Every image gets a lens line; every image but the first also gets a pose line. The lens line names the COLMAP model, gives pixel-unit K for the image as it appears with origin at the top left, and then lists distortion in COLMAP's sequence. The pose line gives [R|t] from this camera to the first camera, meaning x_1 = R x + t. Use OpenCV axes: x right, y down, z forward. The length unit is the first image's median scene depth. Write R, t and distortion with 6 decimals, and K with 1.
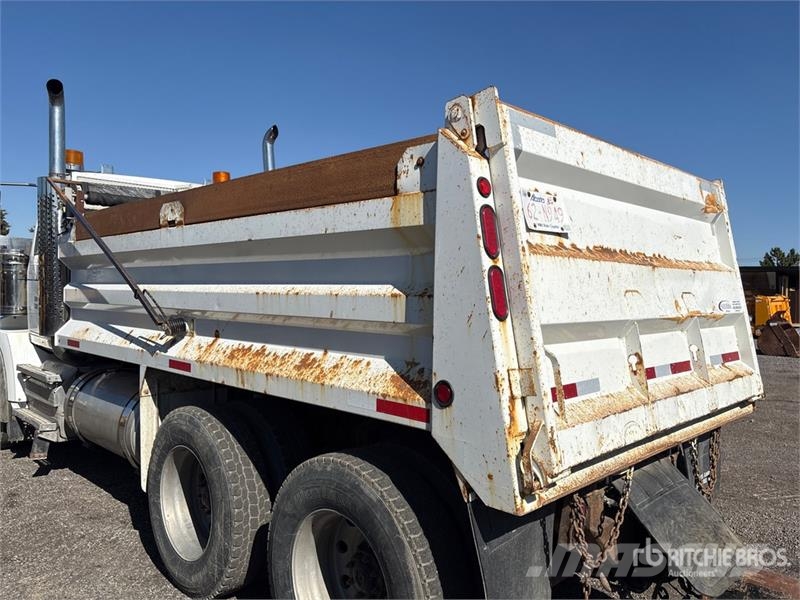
lens RADIAL K [[616.7, 0, 403.7], [0, 616.7, 292.5], [0, 0, 1]] dist [0.031259, -0.028649]
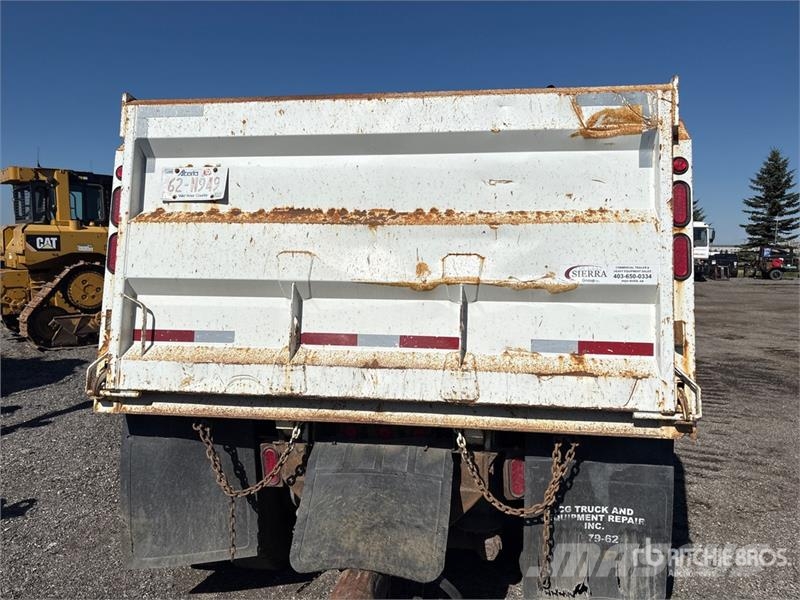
lens RADIAL K [[616.7, 0, 400.0], [0, 616.7, 304.1], [0, 0, 1]] dist [0.031259, -0.028649]
pose [[0.585592, 0.063010, -0.808153, 1.361598], [-0.003426, 0.997158, 0.075264, 0.006757], [0.810598, -0.041306, 0.584144, 0.599405]]
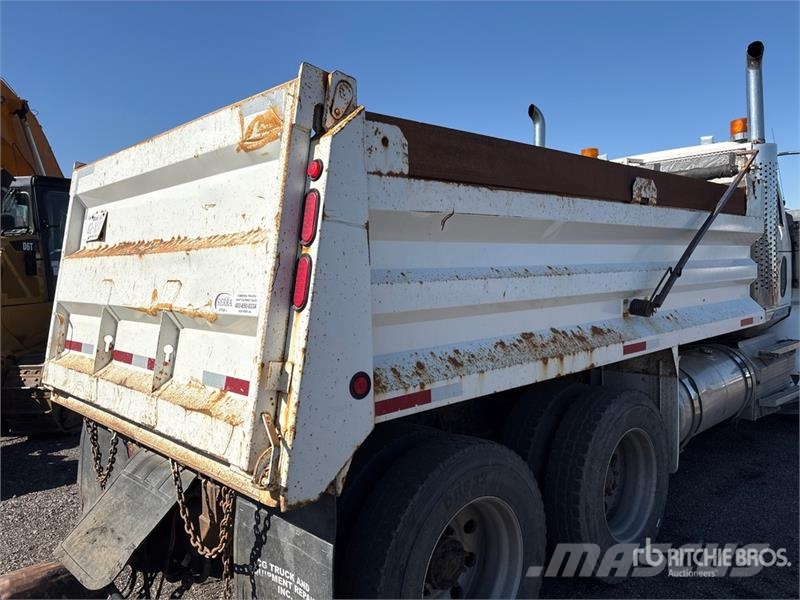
lens RADIAL K [[616.7, 0, 404.7], [0, 616.7, 300.6], [0, 0, 1]] dist [0.031259, -0.028649]
pose [[-0.029546, 0.047747, -0.998422, 1.617547], [0.020458, 0.998678, 0.047153, -0.007489], [0.999354, -0.019033, -0.030484, 1.704913]]
